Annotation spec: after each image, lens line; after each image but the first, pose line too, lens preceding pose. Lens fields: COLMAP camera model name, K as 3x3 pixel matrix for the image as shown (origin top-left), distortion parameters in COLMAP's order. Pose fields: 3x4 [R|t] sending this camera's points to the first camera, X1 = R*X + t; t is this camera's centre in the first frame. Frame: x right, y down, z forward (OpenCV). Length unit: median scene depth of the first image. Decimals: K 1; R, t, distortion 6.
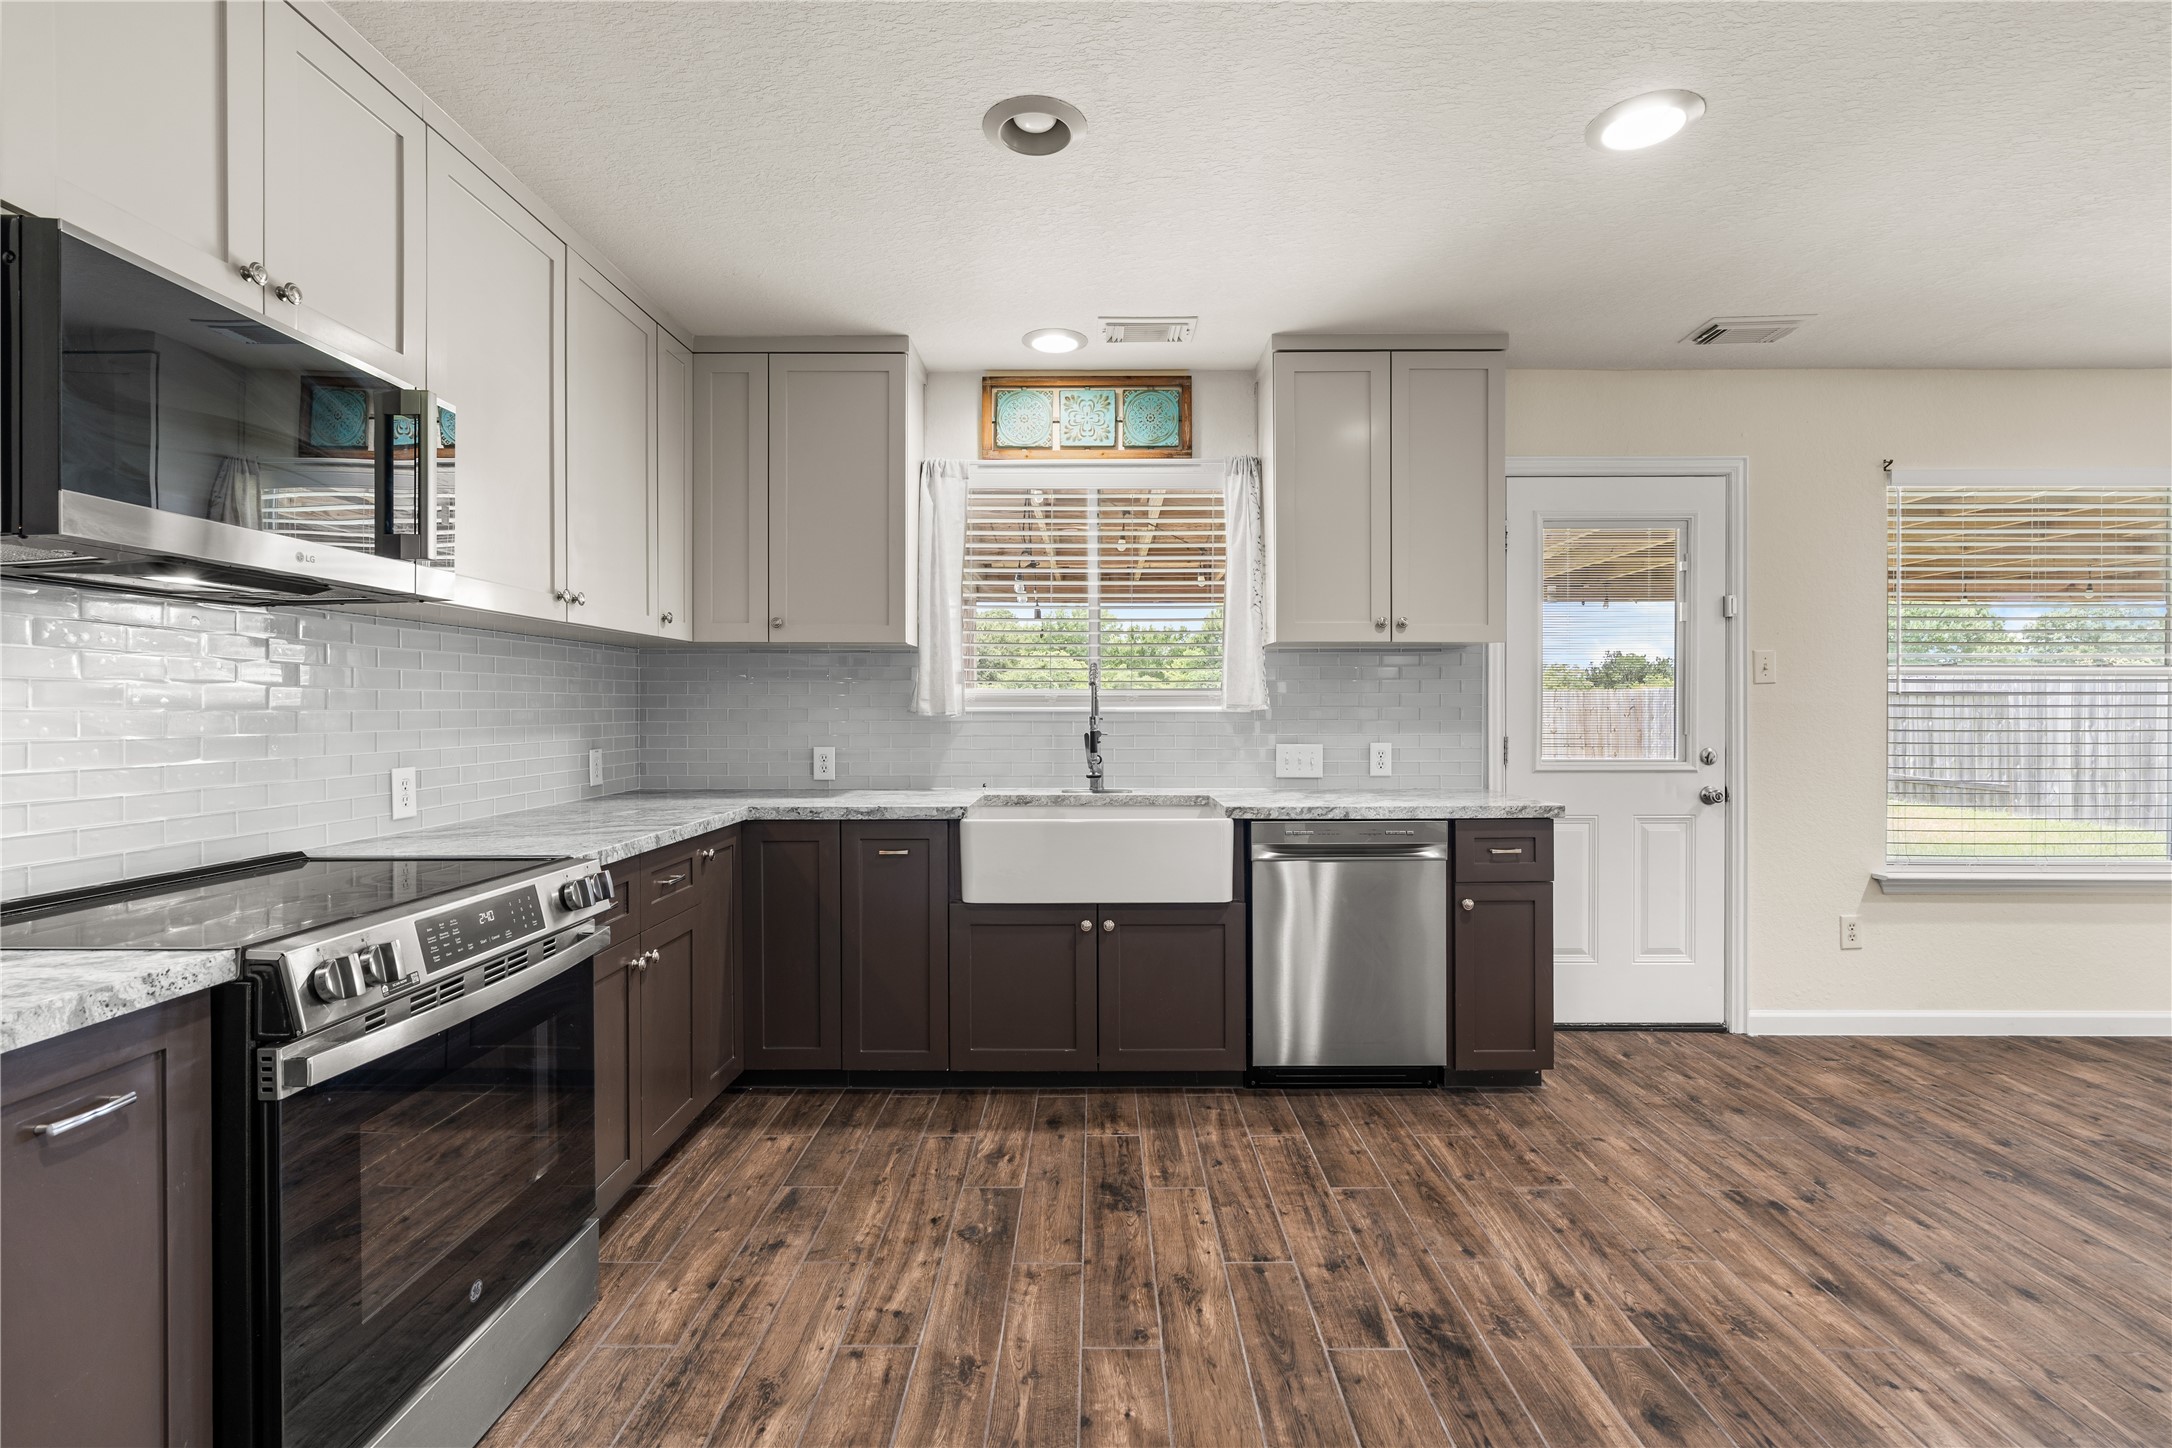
lens RADIAL K [[975.8, 0, 1085.7], [0, 975.8, 713.1], [0, 0, 1]] dist [-0.008490, 0.003351]
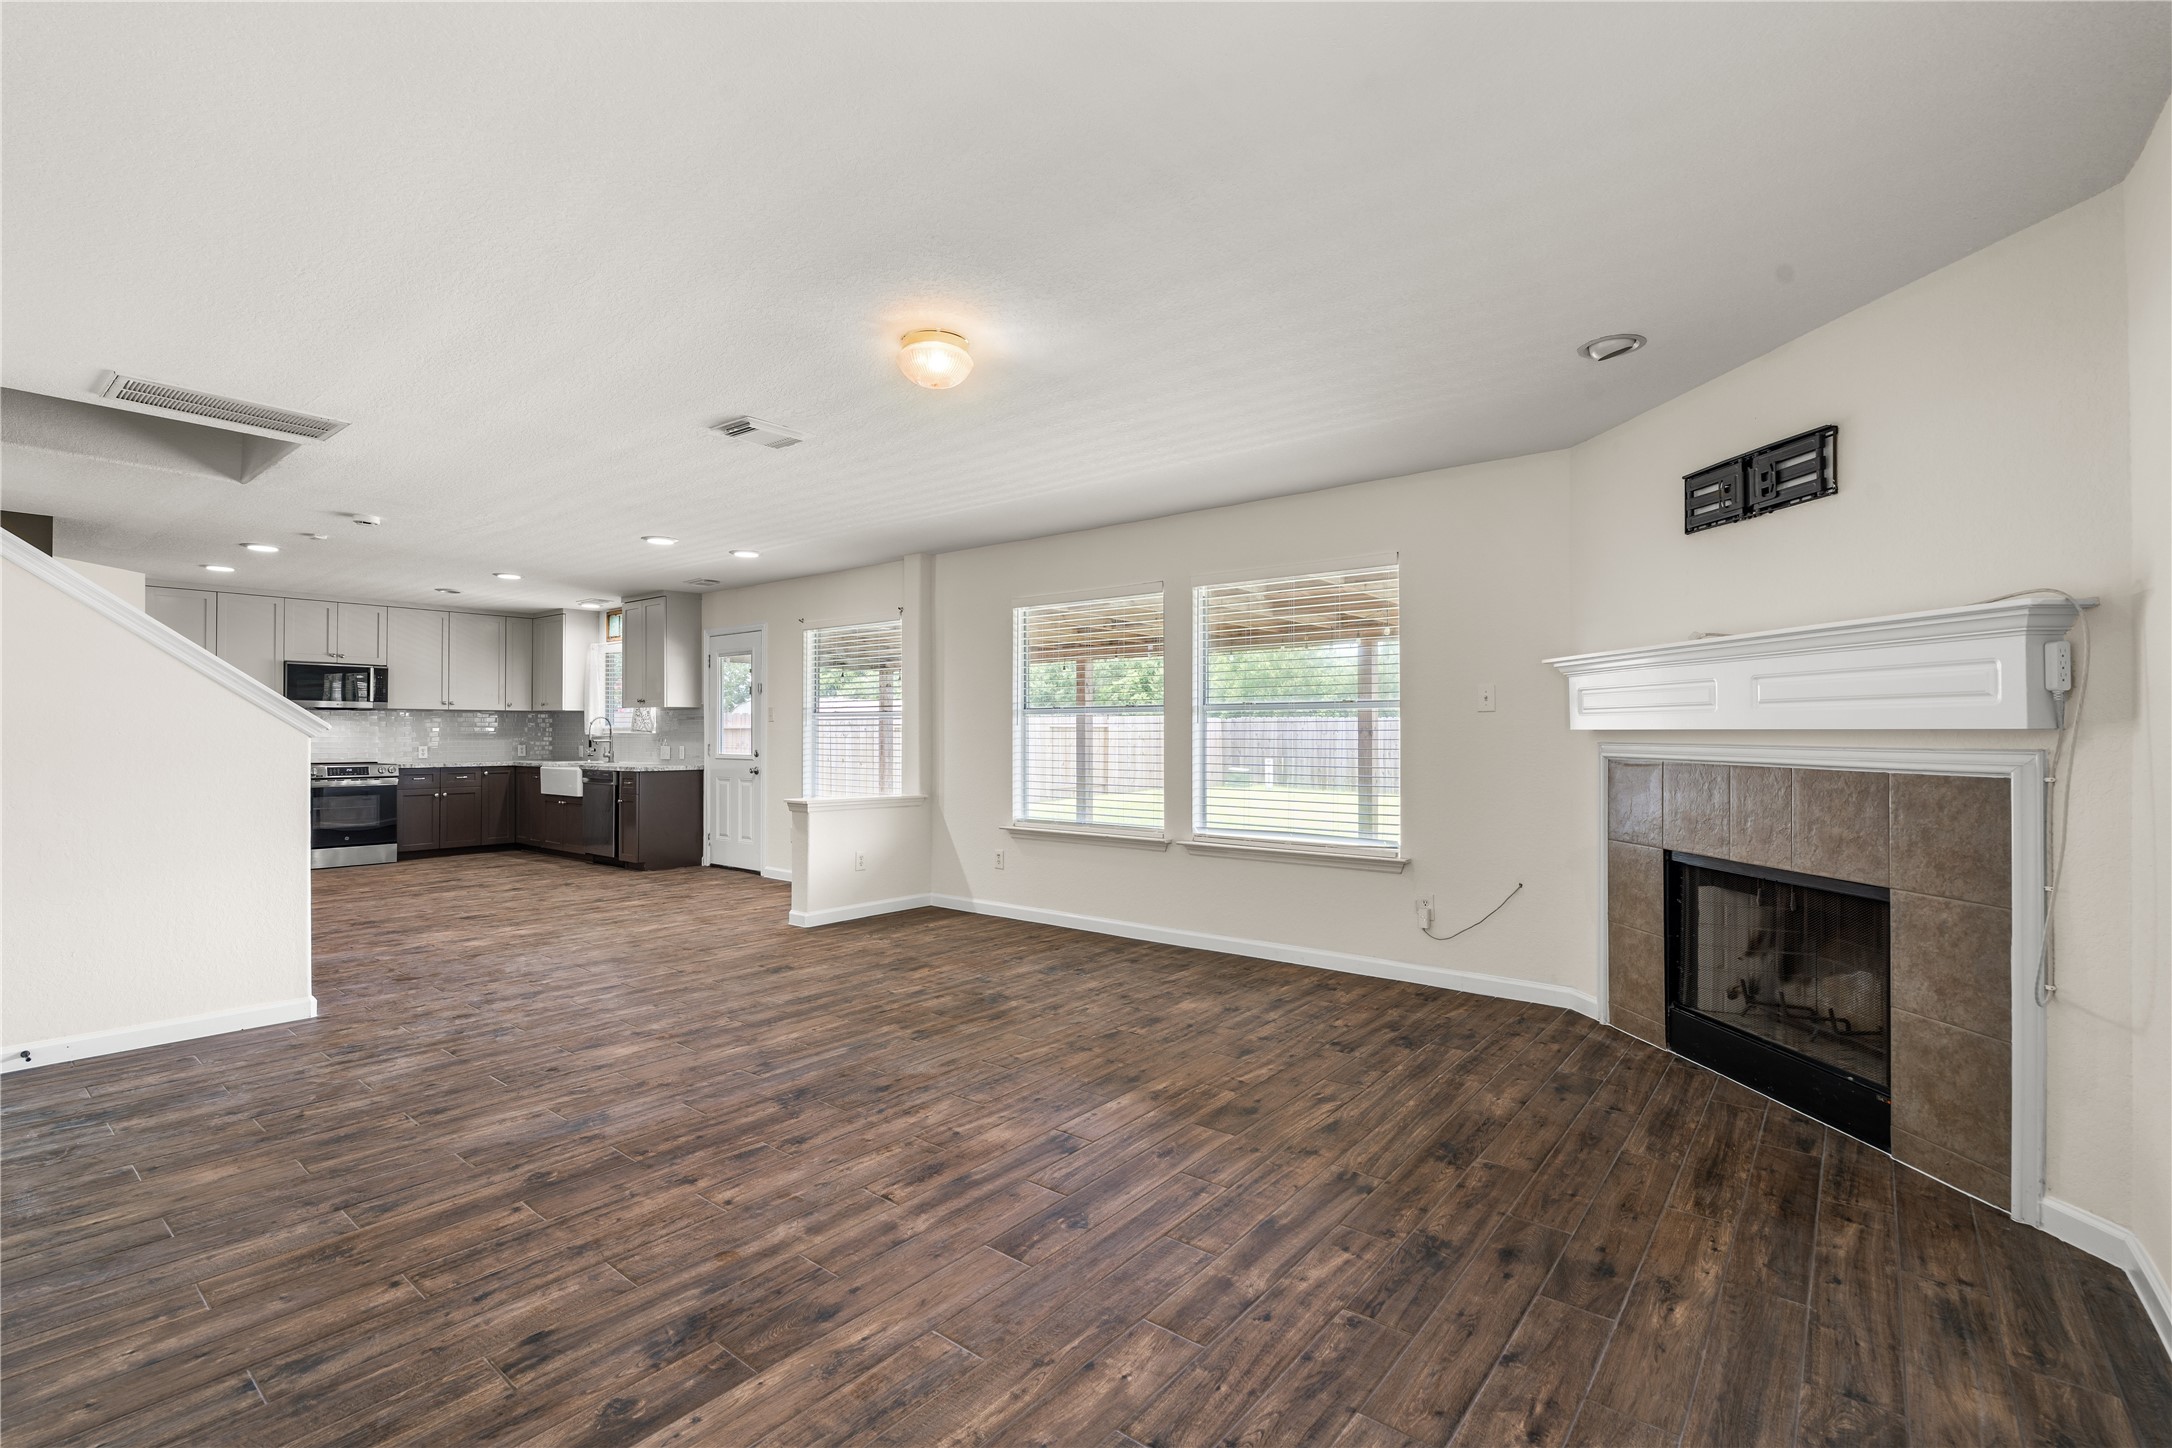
lens RADIAL K [[975.8, 0, 1088.2], [0, 975.8, 720.9], [0, 0, 1]] dist [-0.008490, 0.003351]
pose [[0.785961, -0.006905, -0.618238, 3.610237], [-0.004493, 0.999847, -0.016880, 0.004450], [0.618260, 0.016045, 0.785810, -0.436289]]
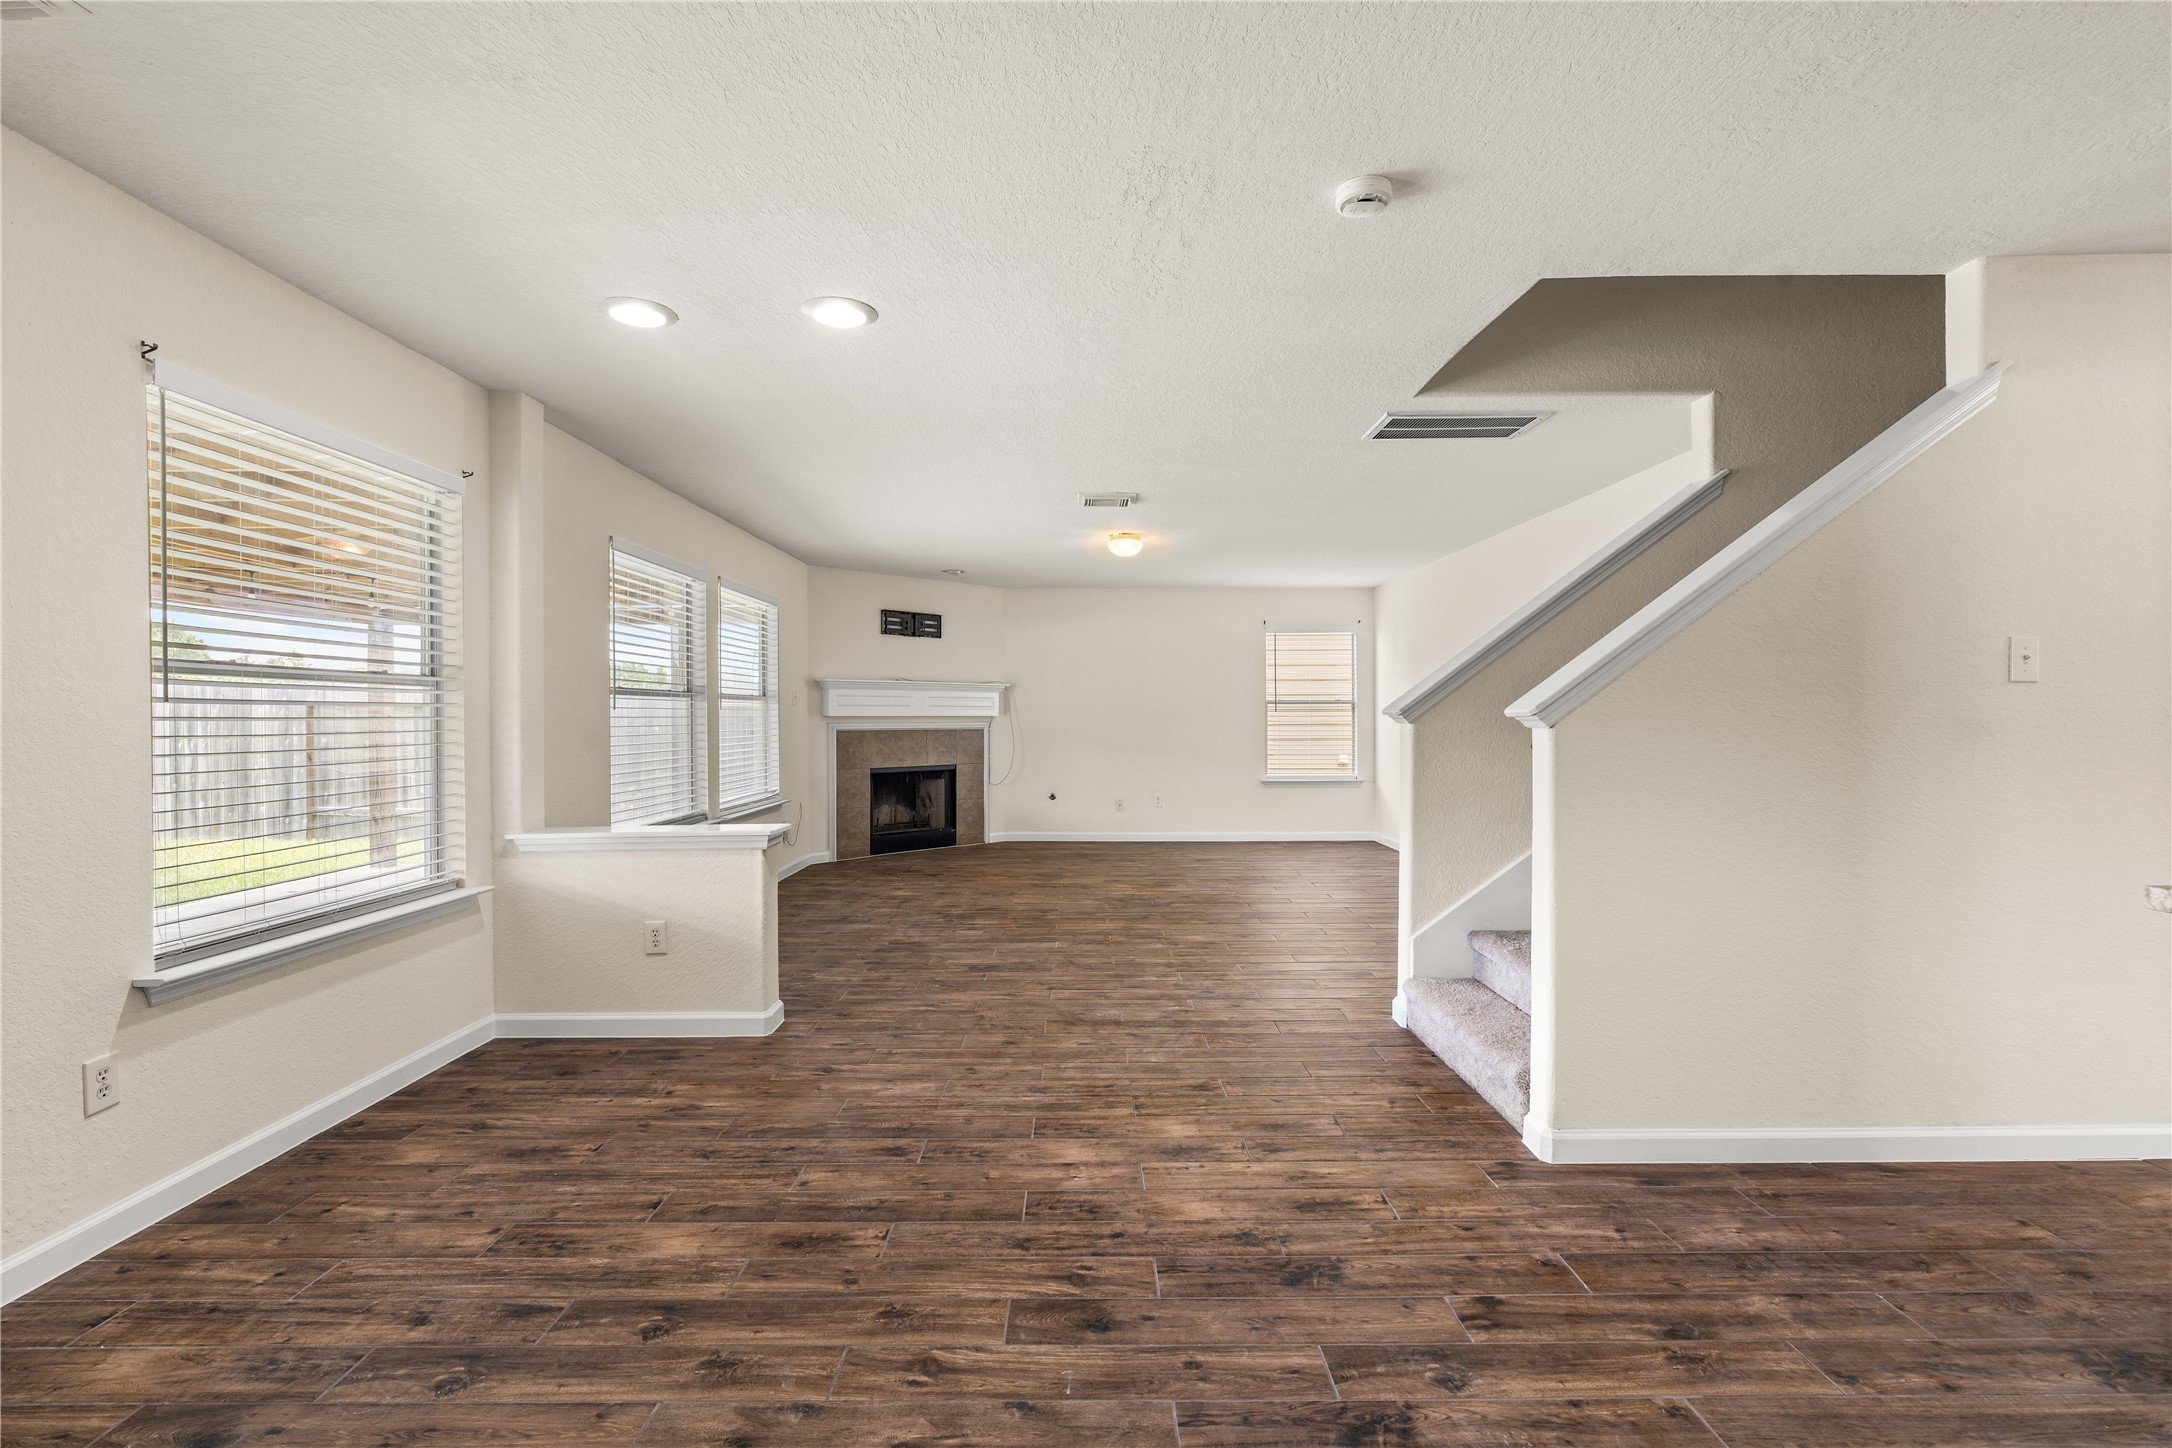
lens RADIAL K [[975.8, 0, 1088.8], [0, 975.8, 722.9], [0, 0, 1]] dist [-0.008490, 0.003351]
pose [[-0.018646, -0.006760, 0.999803, 0.214815], [0.009240, 0.999933, 0.006933, -0.003373], [-0.999783, 0.009368, -0.018582, 0.512119]]
